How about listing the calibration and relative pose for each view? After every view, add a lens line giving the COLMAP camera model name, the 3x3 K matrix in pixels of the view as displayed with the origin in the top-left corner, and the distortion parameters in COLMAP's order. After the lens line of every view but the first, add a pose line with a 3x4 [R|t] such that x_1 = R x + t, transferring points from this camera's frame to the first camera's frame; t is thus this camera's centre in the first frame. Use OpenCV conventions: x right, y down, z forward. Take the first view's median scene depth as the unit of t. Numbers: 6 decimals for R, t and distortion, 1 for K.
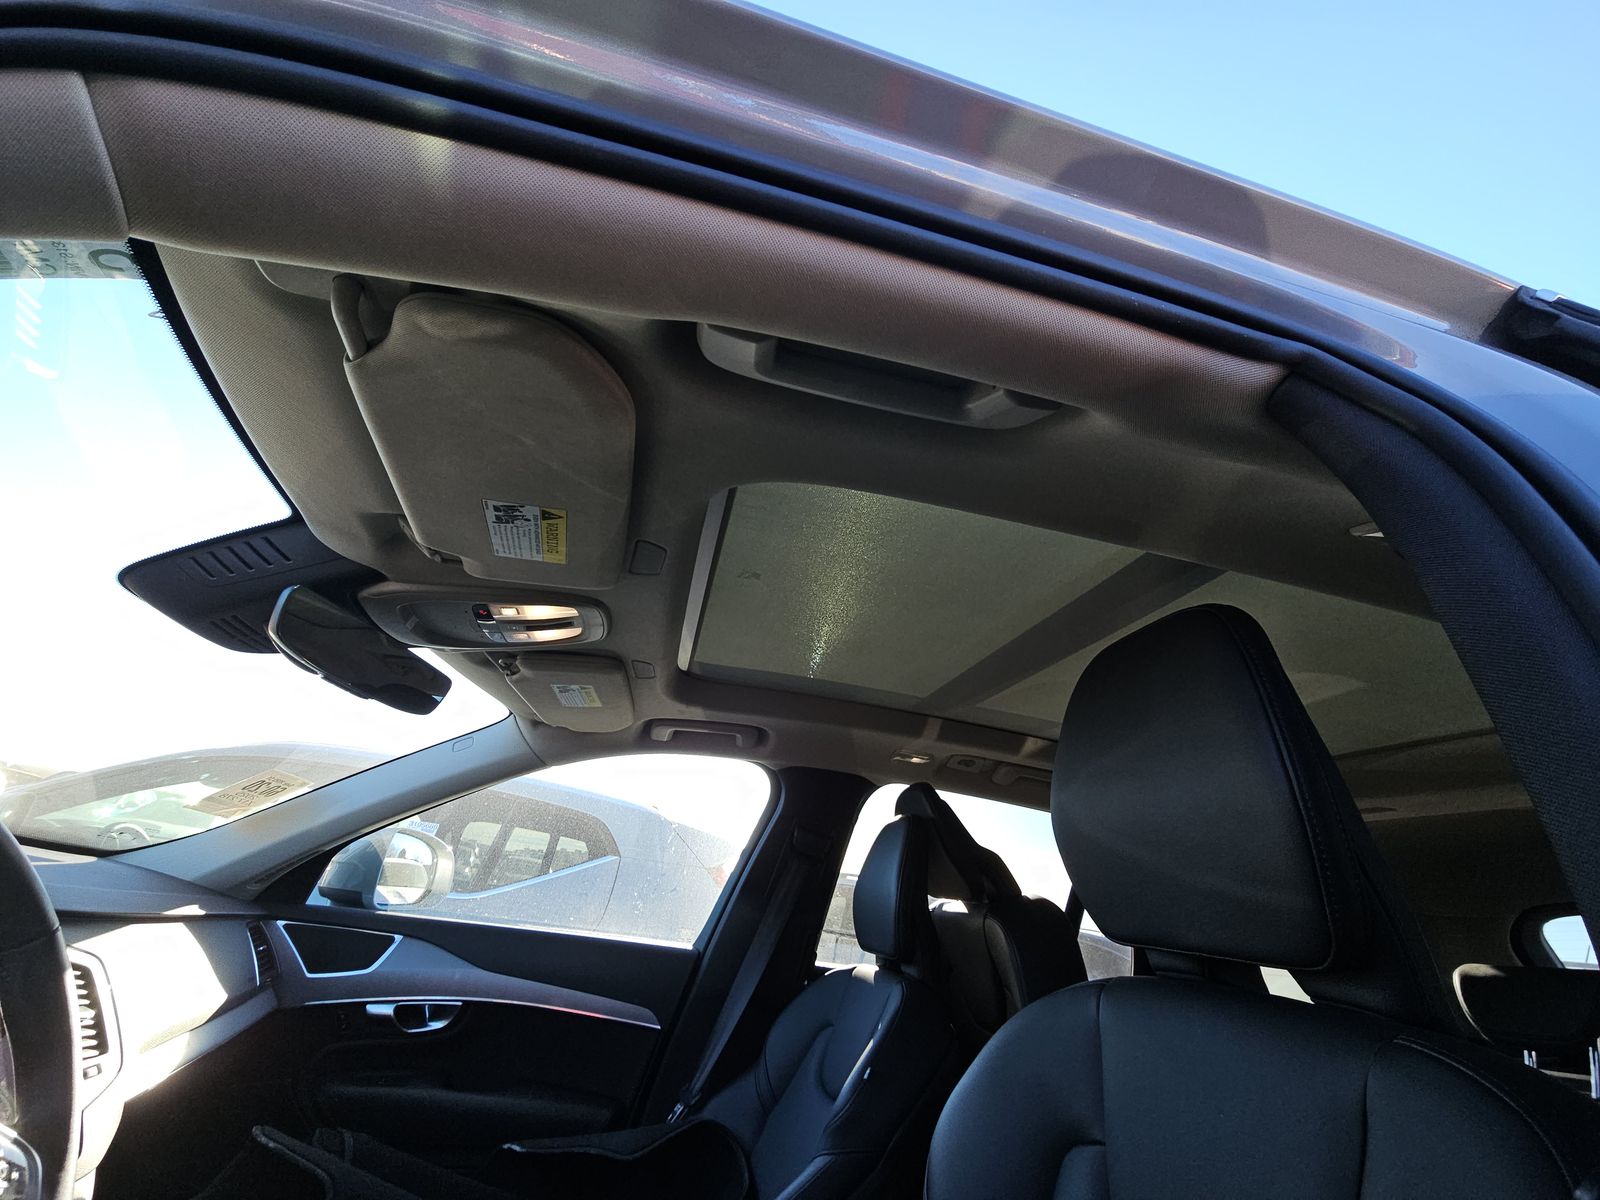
lens RADIAL K [[654.9, 0, 806.2], [0, 654.9, 594.6], [0, 0, 1]] dist [0.015161, -0.008980]
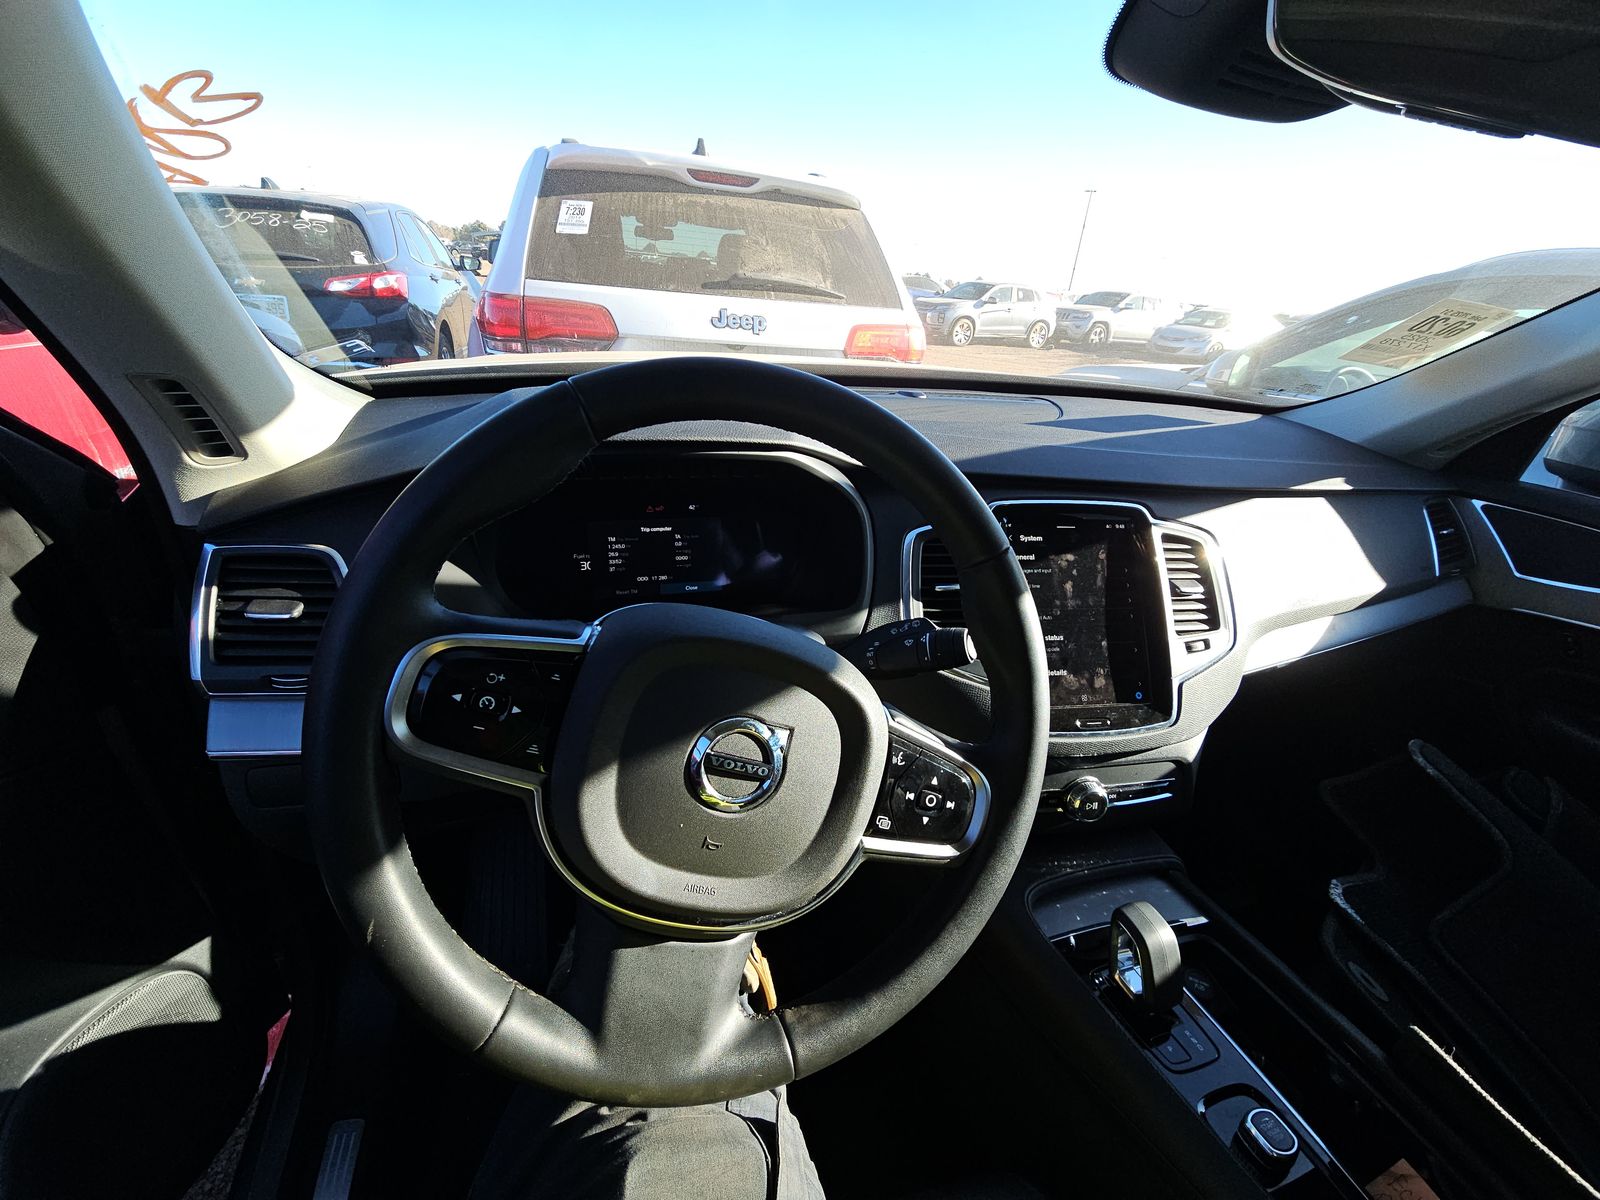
lens RADIAL K [[654.9, 0, 806.2], [0, 654.9, 594.6], [0, 0, 1]] dist [0.015161, -0.008980]
pose [[0.094778, 0.300397, -0.949094, -0.122647], [0.368661, 0.875009, 0.313763, 0.070582], [0.924719, -0.379632, -0.027813, 0.273855]]
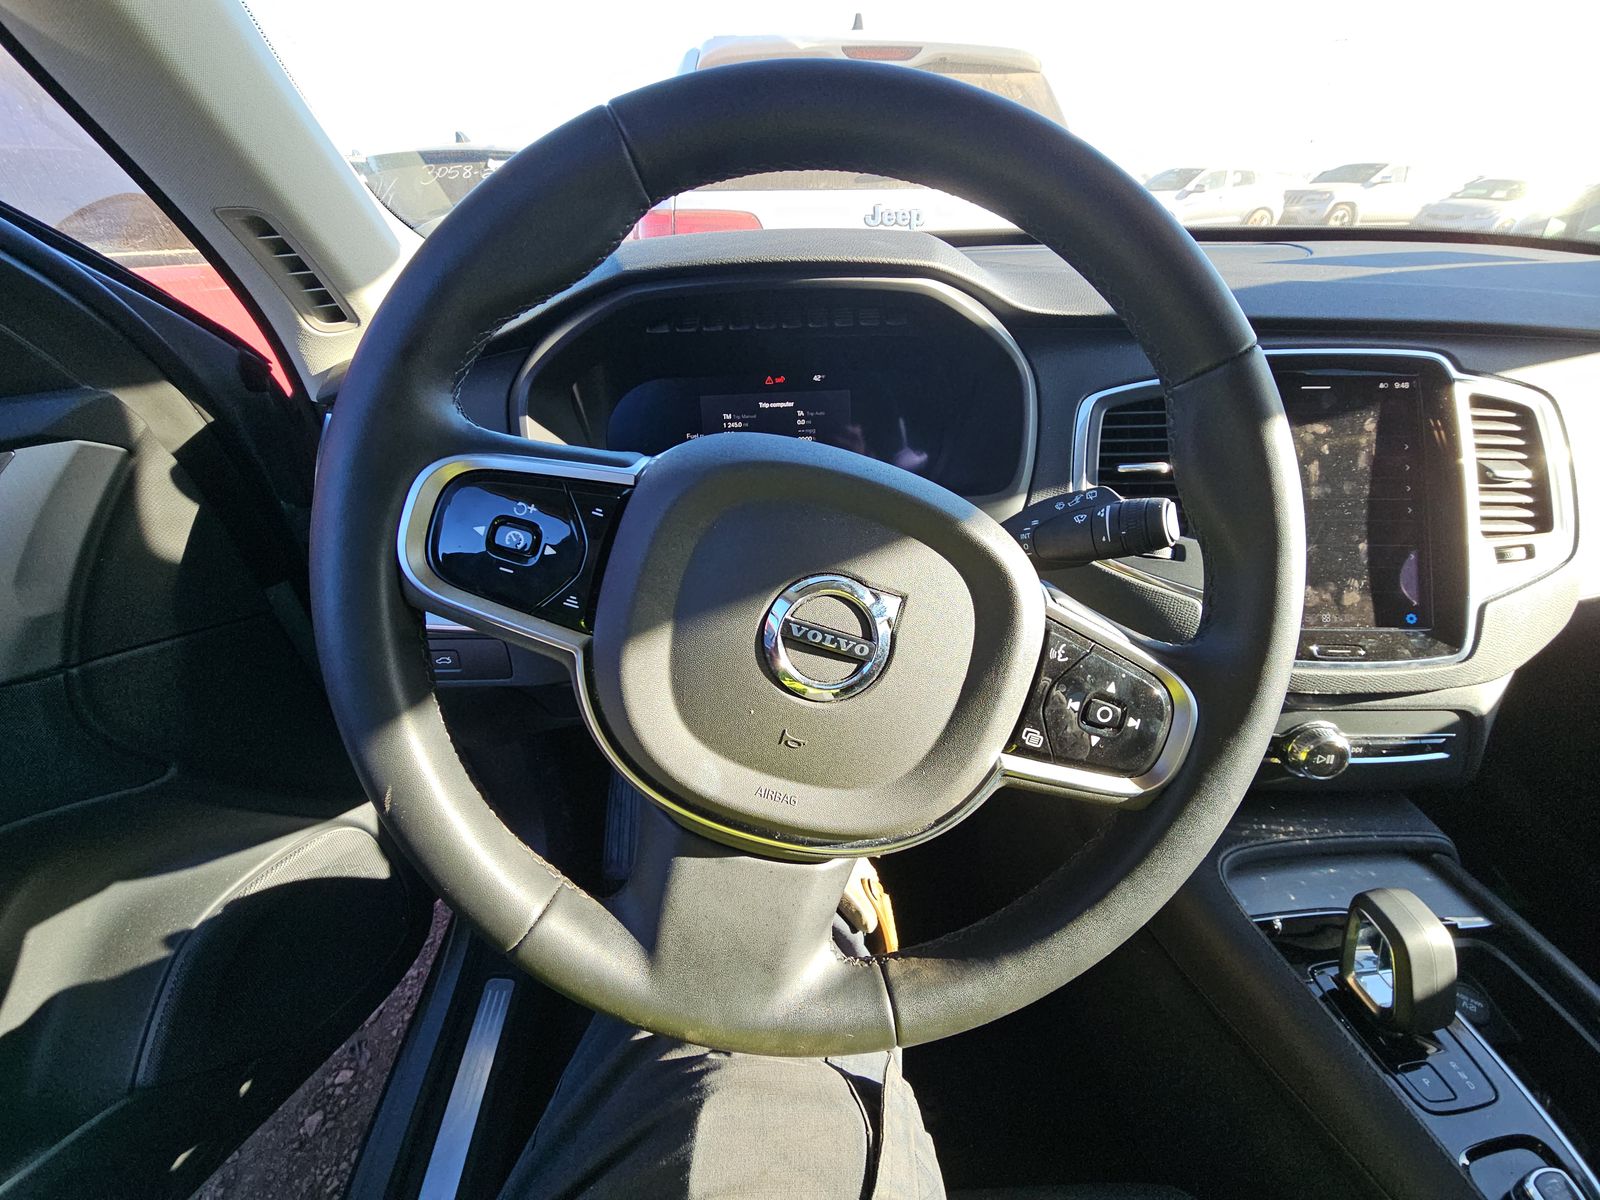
lens RADIAL K [[654.9, 0, 806.2], [0, 654.9, 594.6], [0, 0, 1]] dist [0.015161, -0.008980]
pose [[-0.132057, 0.384764, -0.913519, -0.179227], [0.419458, 0.856701, 0.300197, 0.128443], [0.898118, -0.343540, -0.274526, 0.267547]]
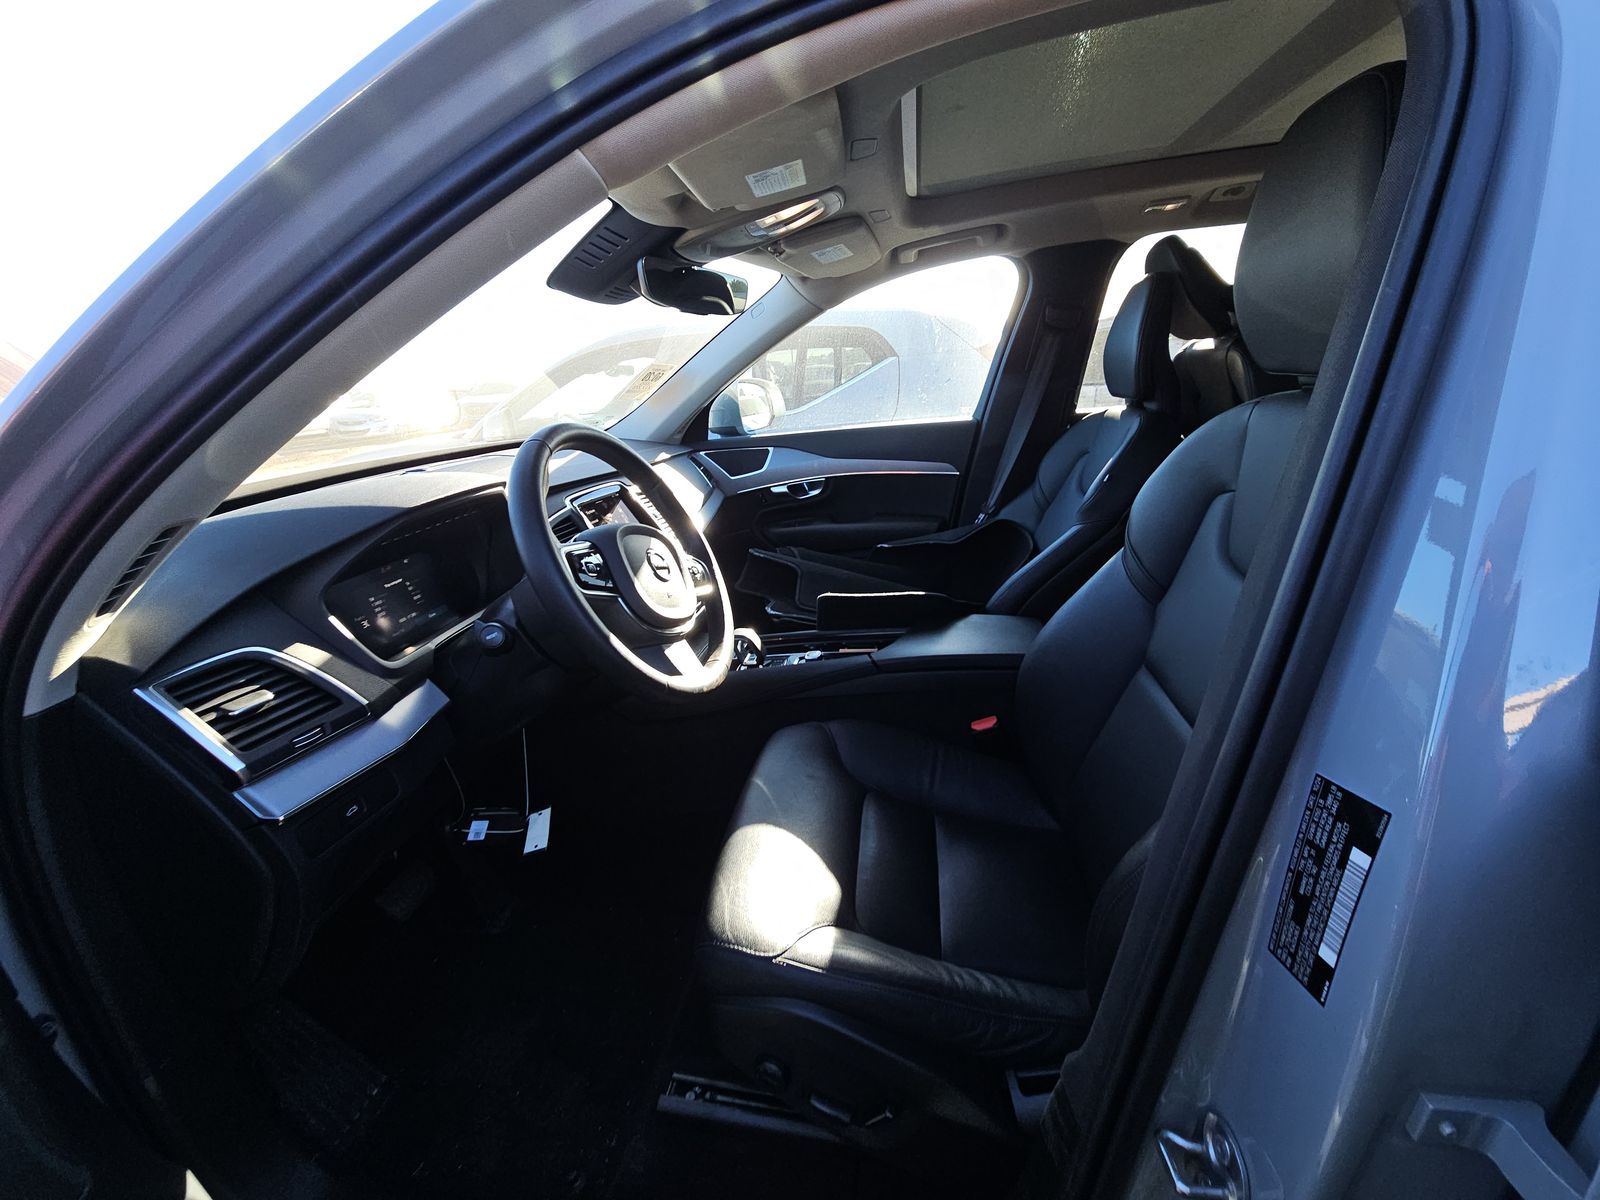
lens RADIAL K [[654.9, 0, 806.2], [0, 654.9, 594.6], [0, 0, 1]] dist [0.015161, -0.008980]
pose [[0.903415, -0.067795, -0.423373, 0.064454], [0.340854, 0.712582, 0.613225, -0.138104], [0.260114, -0.698305, 0.666866, -0.216707]]
